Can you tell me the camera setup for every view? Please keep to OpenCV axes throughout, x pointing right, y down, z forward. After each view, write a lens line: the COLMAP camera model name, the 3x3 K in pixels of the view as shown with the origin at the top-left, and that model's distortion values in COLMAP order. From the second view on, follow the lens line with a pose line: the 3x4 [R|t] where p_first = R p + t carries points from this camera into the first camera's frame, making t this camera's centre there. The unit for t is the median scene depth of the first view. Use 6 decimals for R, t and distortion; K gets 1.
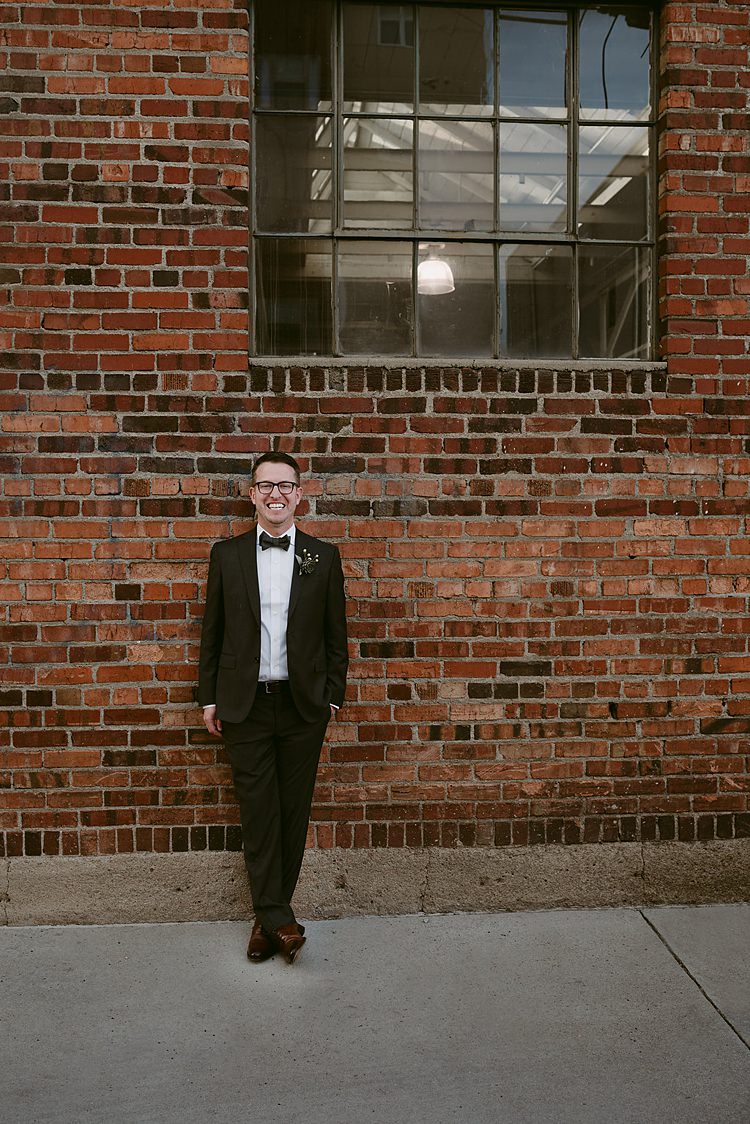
lens RADIAL K [[1132.4, 0, 375.0], [0, 1132.4, 562.0], [0, 0, 1]] dist [-0.059919, 0.131520]
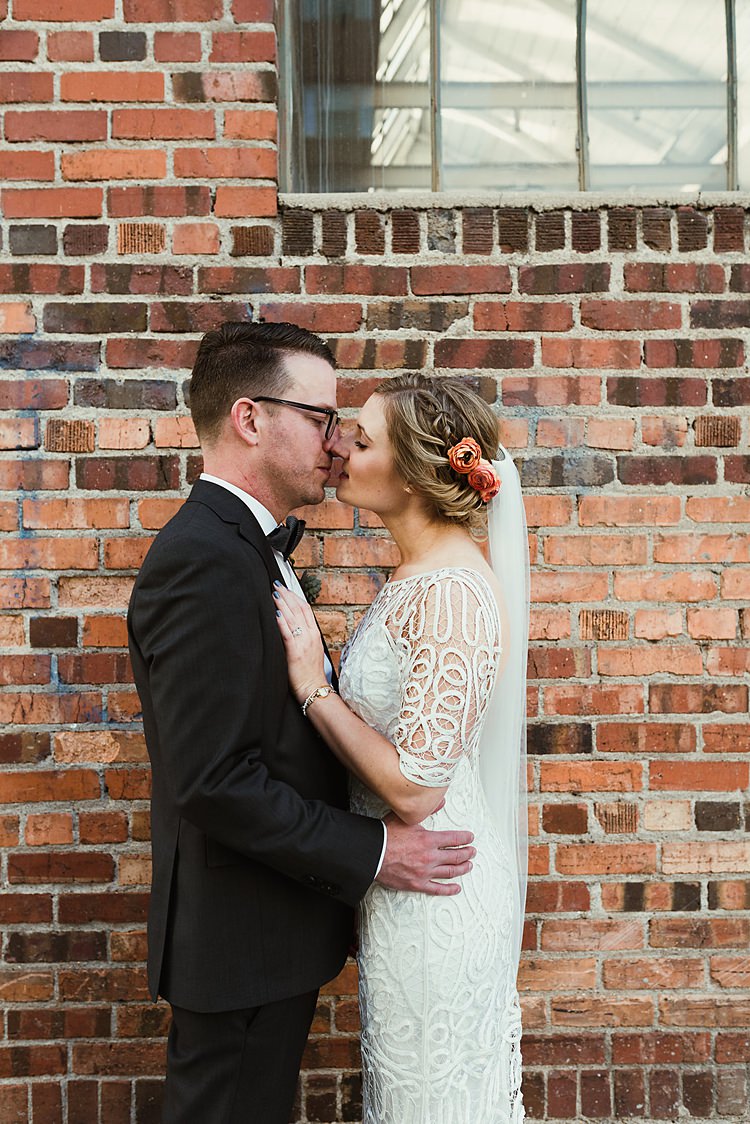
lens RADIAL K [[1113.7, 0, 375.0], [0, 1113.7, 562.0], [0, 0, 1]] dist [0.011210, 0.009093]
pose [[0.998748, -0.008507, -0.049299, -0.041030], [0.006555, 0.999193, -0.039621, 0.015269], [0.049596, 0.039249, 0.997998, 0.478555]]
